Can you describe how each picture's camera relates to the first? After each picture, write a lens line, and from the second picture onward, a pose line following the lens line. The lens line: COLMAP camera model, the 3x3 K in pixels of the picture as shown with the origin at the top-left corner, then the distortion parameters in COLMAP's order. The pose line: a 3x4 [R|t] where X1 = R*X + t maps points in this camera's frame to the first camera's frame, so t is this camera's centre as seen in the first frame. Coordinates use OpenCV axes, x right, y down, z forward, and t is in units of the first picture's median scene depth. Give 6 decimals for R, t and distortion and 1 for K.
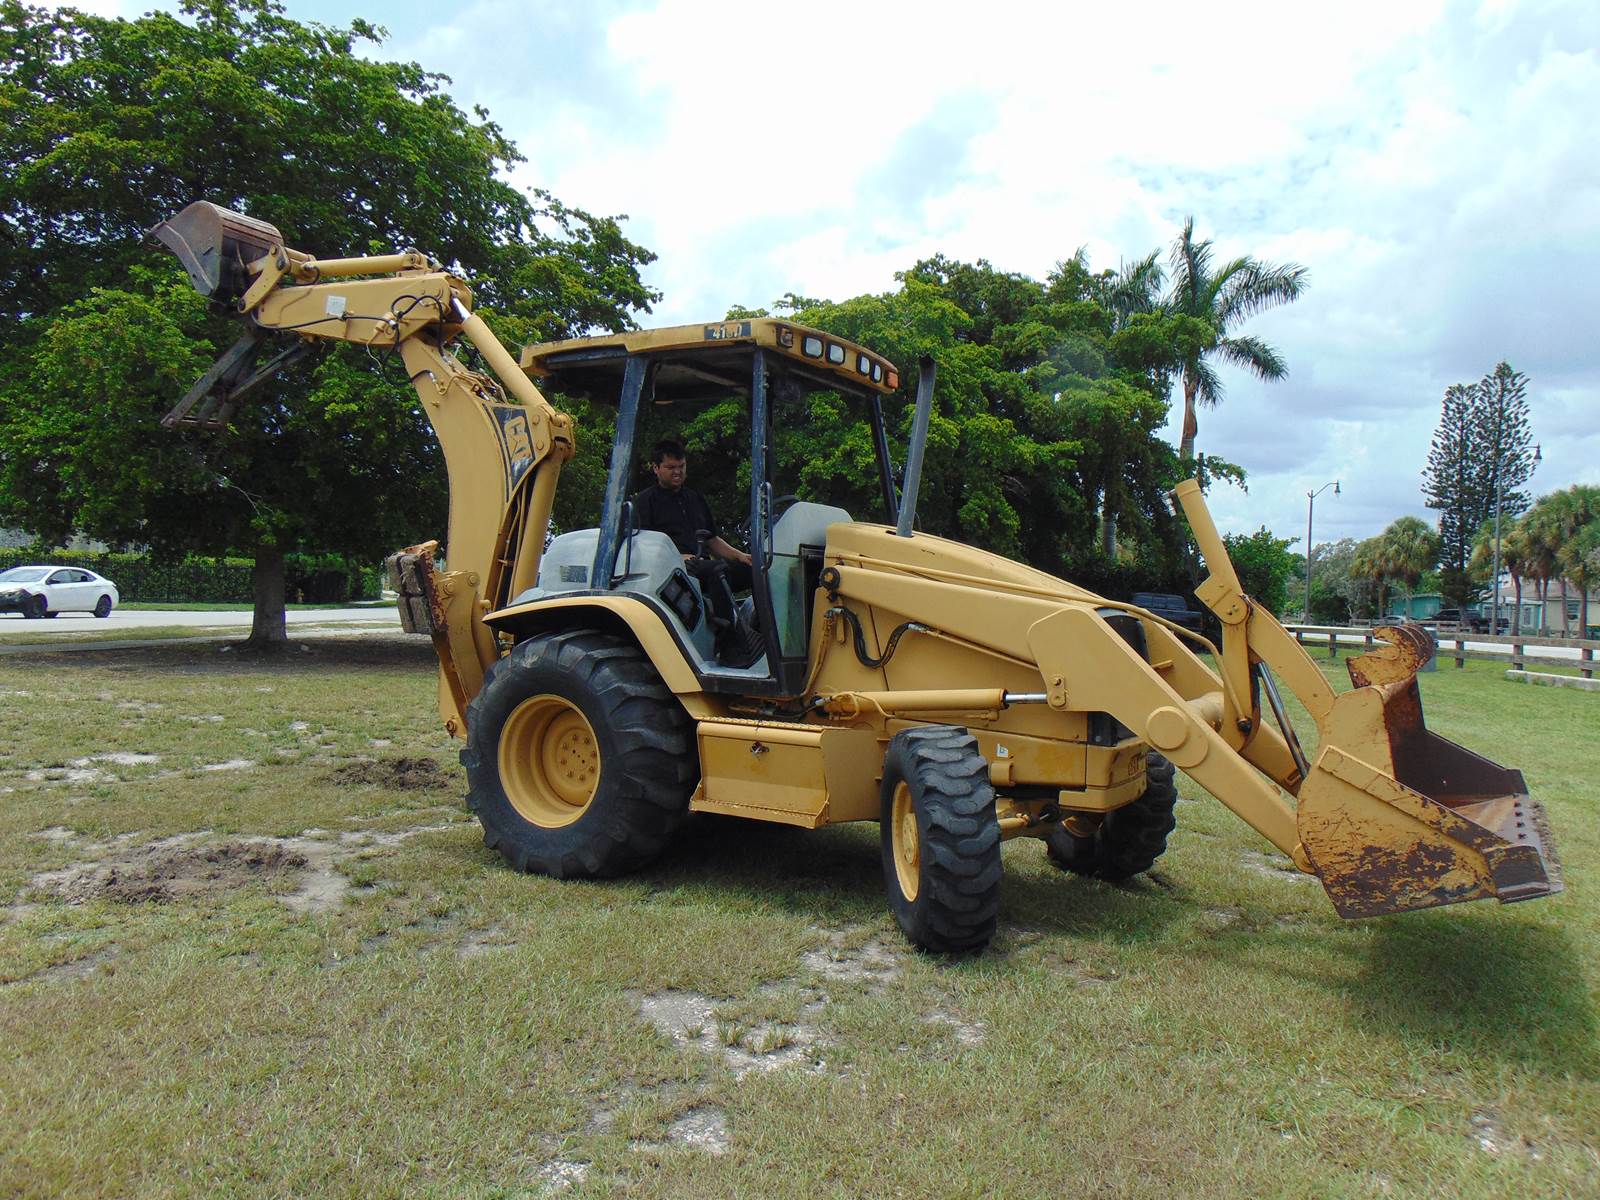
lens RADIAL K [[1196.5, 0, 804.0], [0, 1196.5, 610.5], [0, 0, 1]] dist [-0.030916, 0.066226]
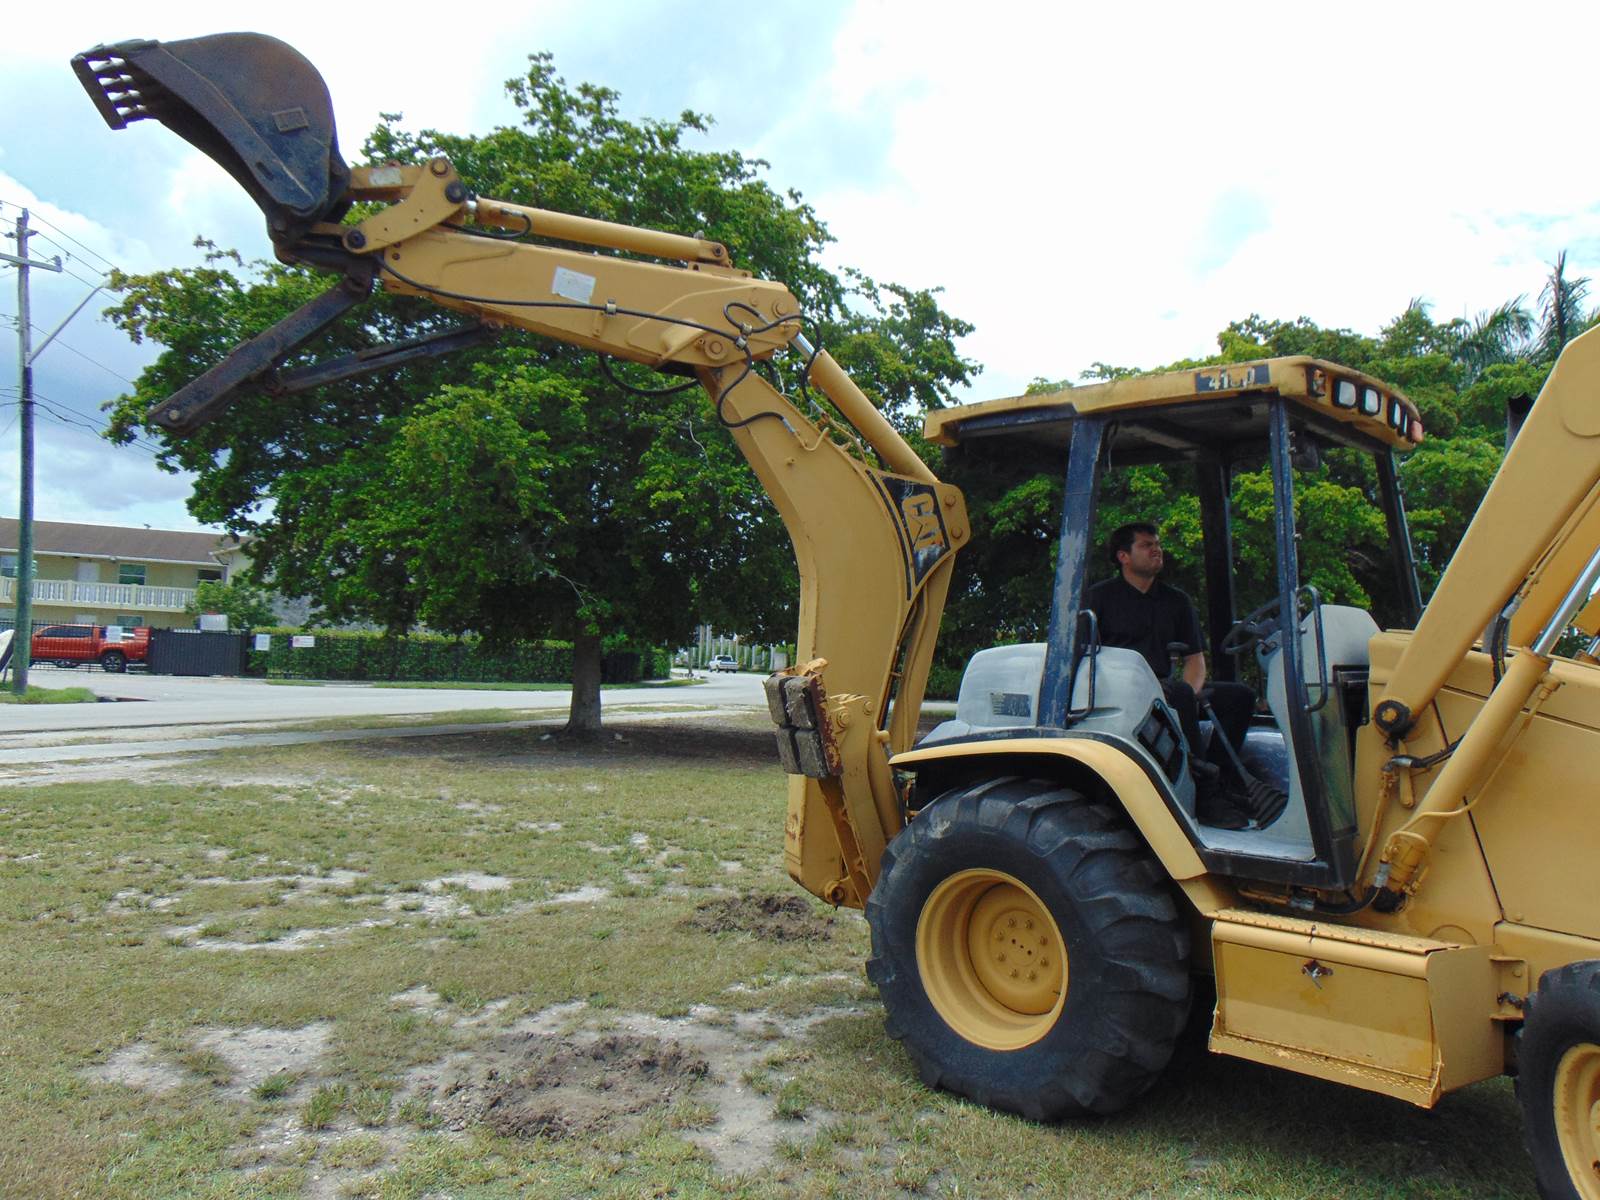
lens RADIAL K [[1196.5, 0, 803.8], [0, 1196.5, 604.0], [0, 0, 1]] dist [-0.030916, 0.066226]
pose [[0.975317, -0.007330, -0.220686, -0.038365], [-0.008146, 0.997574, -0.069138, -0.008312], [0.220658, 0.069230, 0.972891, 0.048410]]
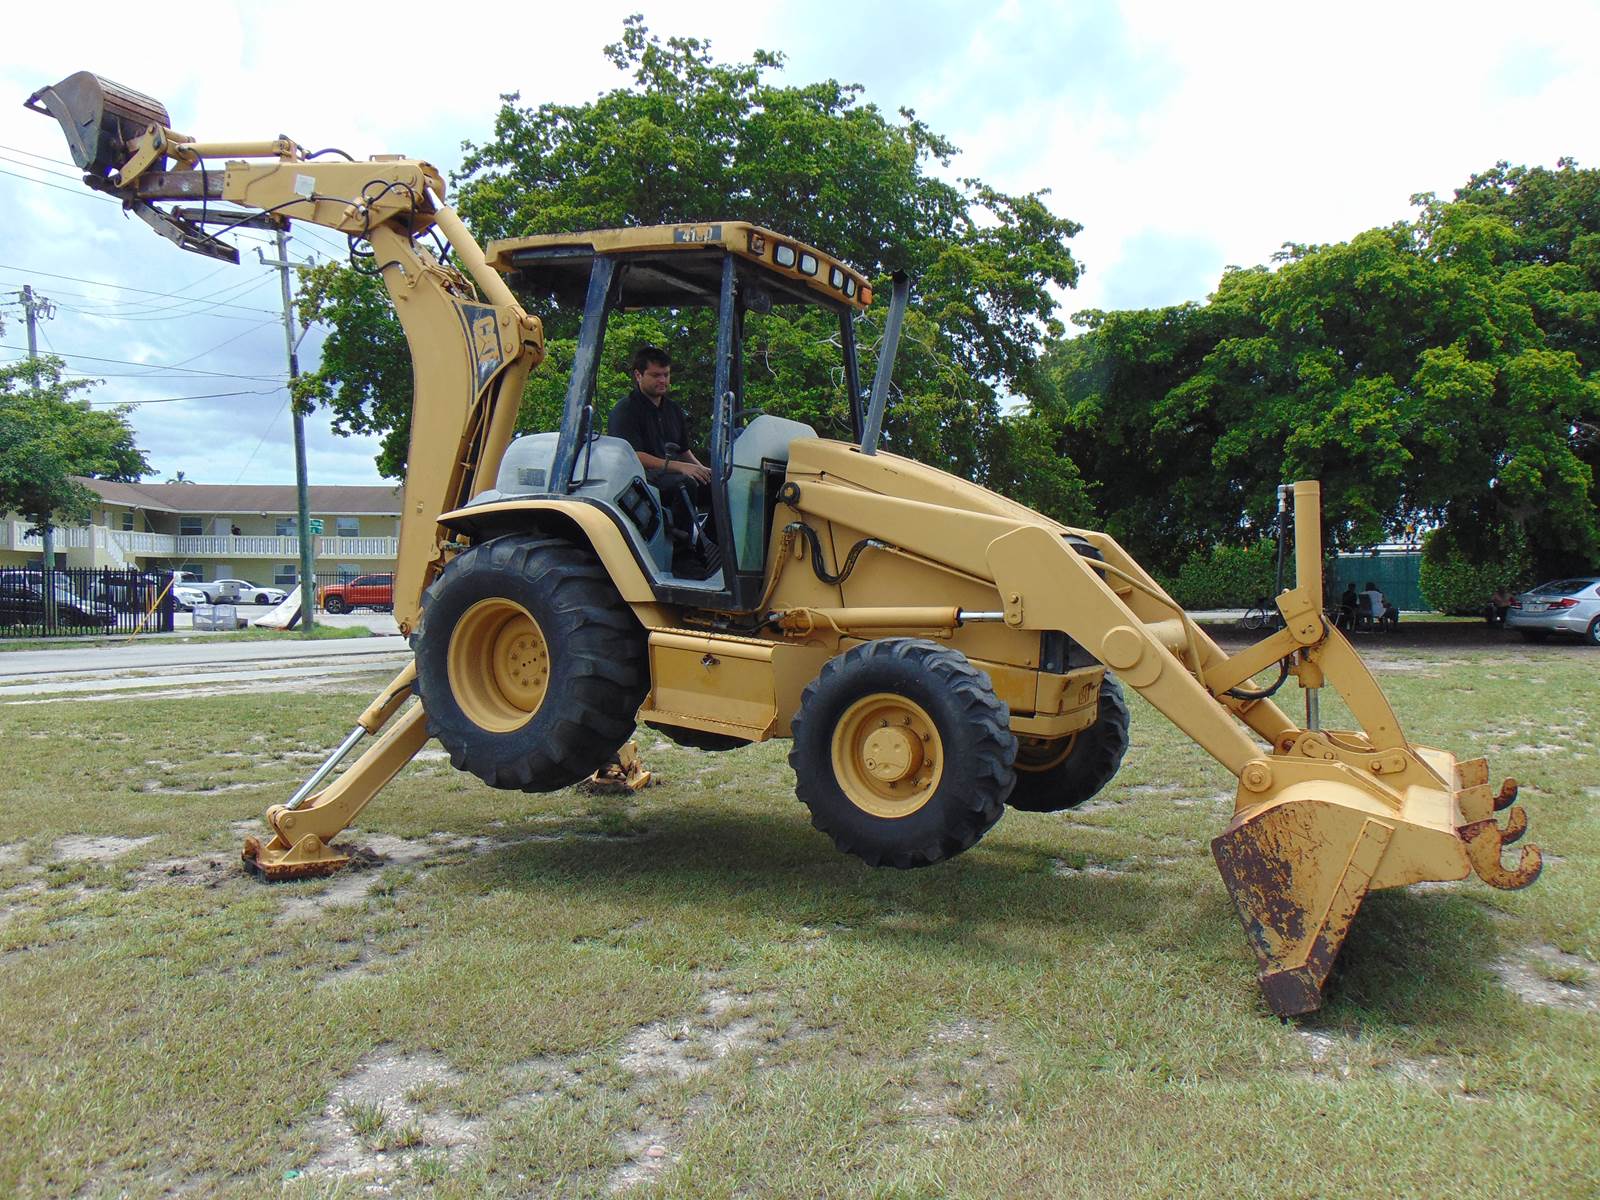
lens RADIAL K [[1196.5, 0, 801.6], [0, 1196.5, 609.2], [0, 0, 1]] dist [-0.030916, 0.066226]
pose [[0.886845, -0.029036, -0.461153, 0.083566], [0.029976, 0.999537, -0.005288, 0.001061], [0.461093, -0.009134, 0.887305, 0.054325]]
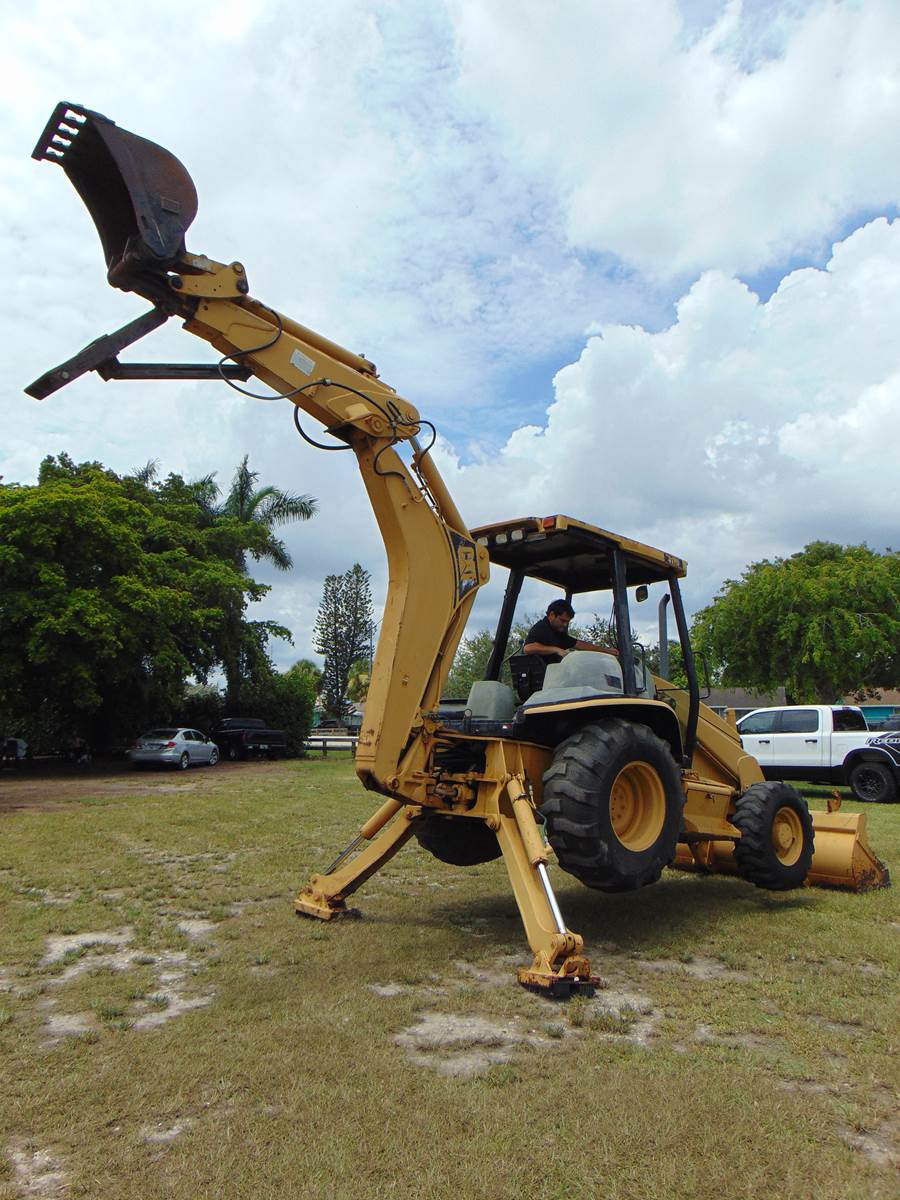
lens RADIAL K [[897.4, 0, 451.8], [0, 897.4, 598.5], [0, 0, 1]] dist [-0.030916, 0.066226]
pose [[0.758715, 0.054344, 0.649152, -0.268687], [0.035996, 0.991494, -0.125074, -0.017767], [-0.650428, 0.118262, 0.750305, 0.060121]]
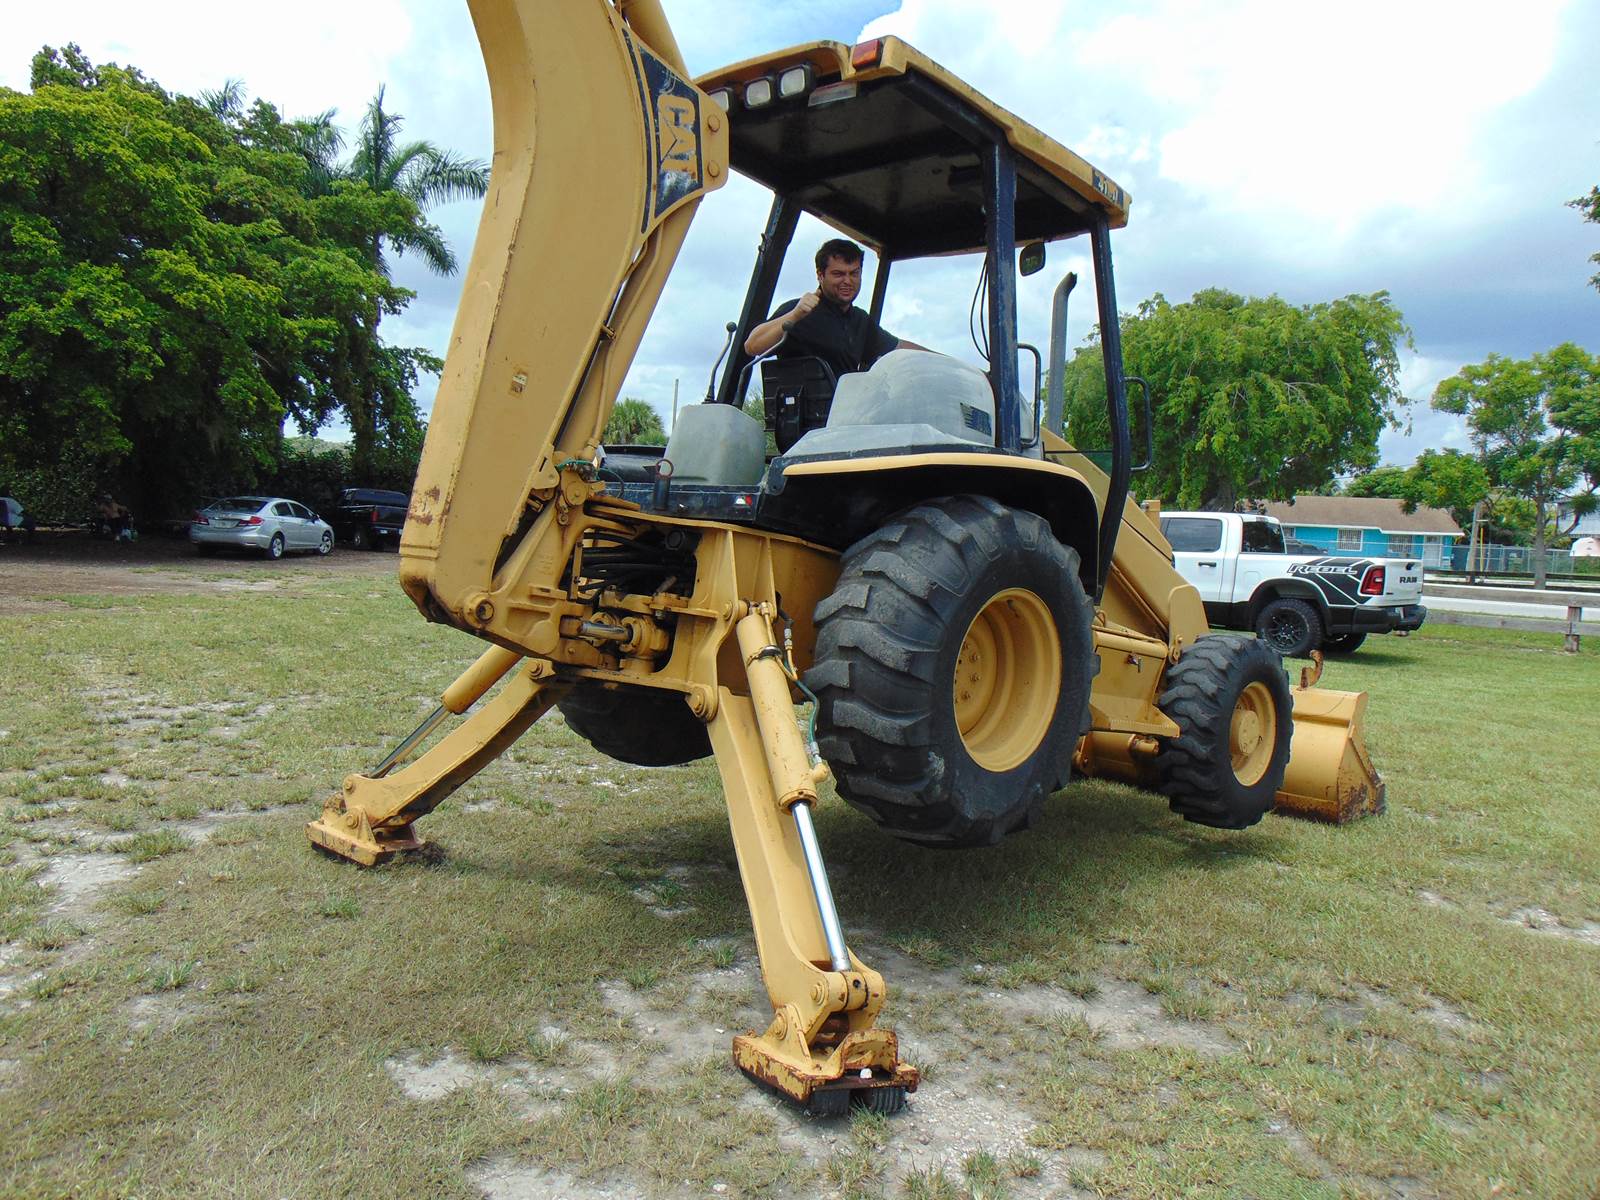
lens RADIAL K [[1196.5, 0, 805.4], [0, 1196.5, 598.3], [0, 0, 1]] dist [-0.030916, 0.066226]
pose [[0.693377, -0.043782, 0.719244, -0.200441], [-0.019271, 0.996669, 0.079247, -0.012873], [-0.720317, -0.068809, 0.690223, 0.127551]]
